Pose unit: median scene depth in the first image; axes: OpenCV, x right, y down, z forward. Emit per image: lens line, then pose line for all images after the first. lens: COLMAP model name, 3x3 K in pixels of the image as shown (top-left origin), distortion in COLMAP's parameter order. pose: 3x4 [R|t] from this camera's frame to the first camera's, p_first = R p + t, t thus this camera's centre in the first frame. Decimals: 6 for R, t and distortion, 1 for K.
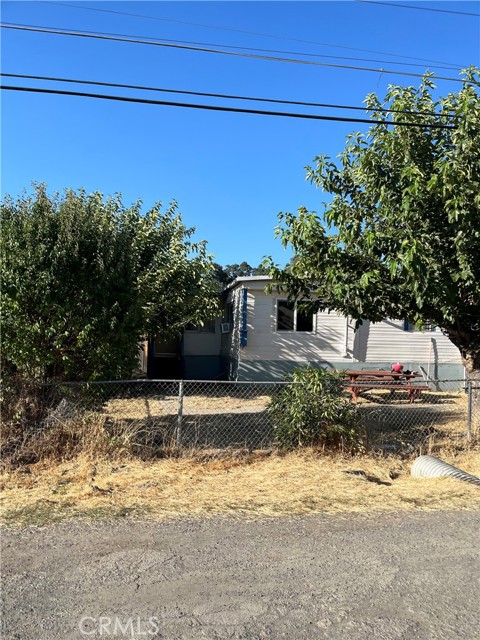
lens RADIAL K [[477.5, 0, 240.0], [0, 477.5, 320.0], [0, 0, 1]] dist [0.063850, -0.086945]
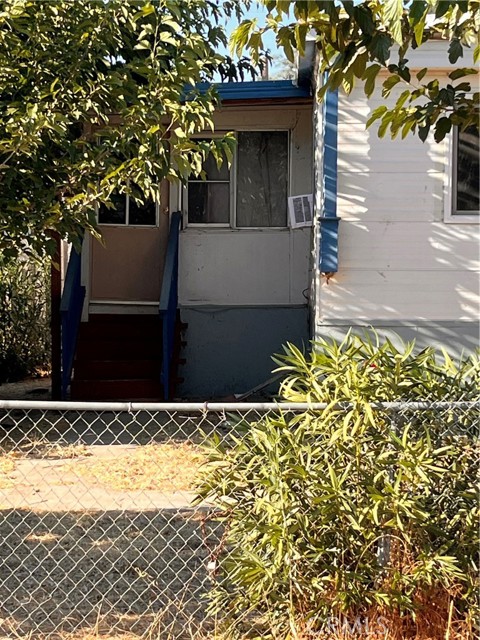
lens RADIAL K [[1554.0, 0, 240.0], [0, 1554.0, 320.0], [0, 0, 1]] dist [0.136331, -0.293773]
pose [[0.973927, -0.012774, -0.226502, 0.298649], [0.031979, 0.996175, 0.081323, 0.010346], [0.224597, -0.086446, 0.970610, 0.147918]]
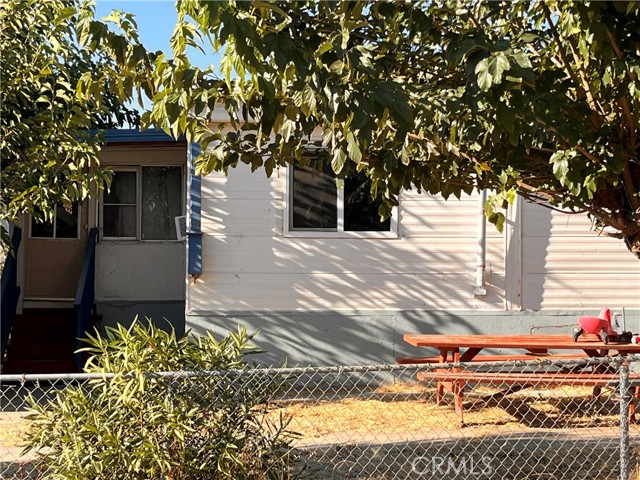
lens RADIAL K [[1205.1, 0, 350.3], [0, 1205.1, 240.3], [0, 0, 1]] dist [0.053080, 0.148295]
pose [[0.993288, -0.023758, -0.113198, 0.420971], [0.026649, 0.999355, 0.024090, 0.015514], [0.112552, -0.026945, 0.993280, 0.144897]]
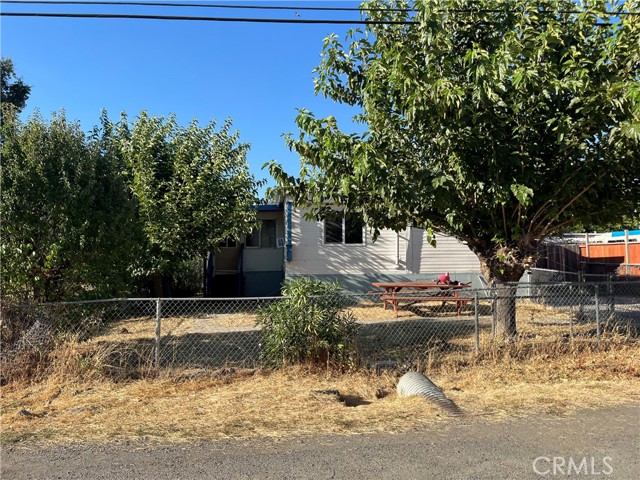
lens RADIAL K [[477.5, 0, 329.1], [0, 477.5, 237.9], [0, 0, 1]] dist [0.063850, -0.086945]
pose [[0.996580, -0.033798, -0.075409, 0.294002], [0.034236, 0.999404, 0.004512, 0.011457], [0.075211, -0.007078, 0.997143, 0.061107]]
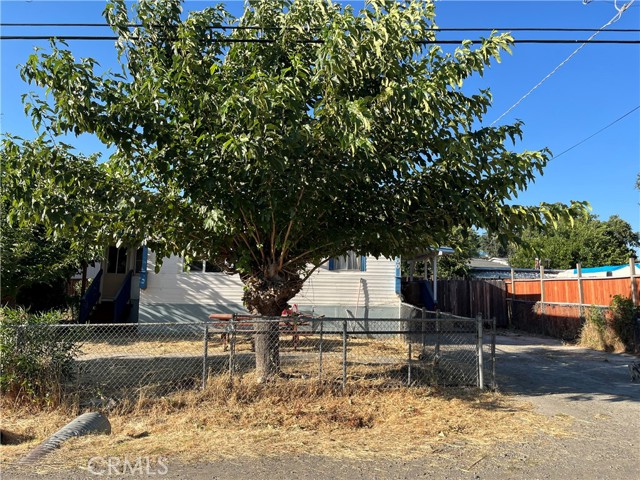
lens RADIAL K [[477.5, 0, 329.1], [0, 477.5, 237.9], [0, 0, 1]] dist [0.063850, -0.086945]
pose [[0.991385, -0.018239, -0.129705, 0.887742], [0.010311, 0.998051, -0.061538, 0.031334], [0.130574, 0.059671, 0.989641, 0.193276]]
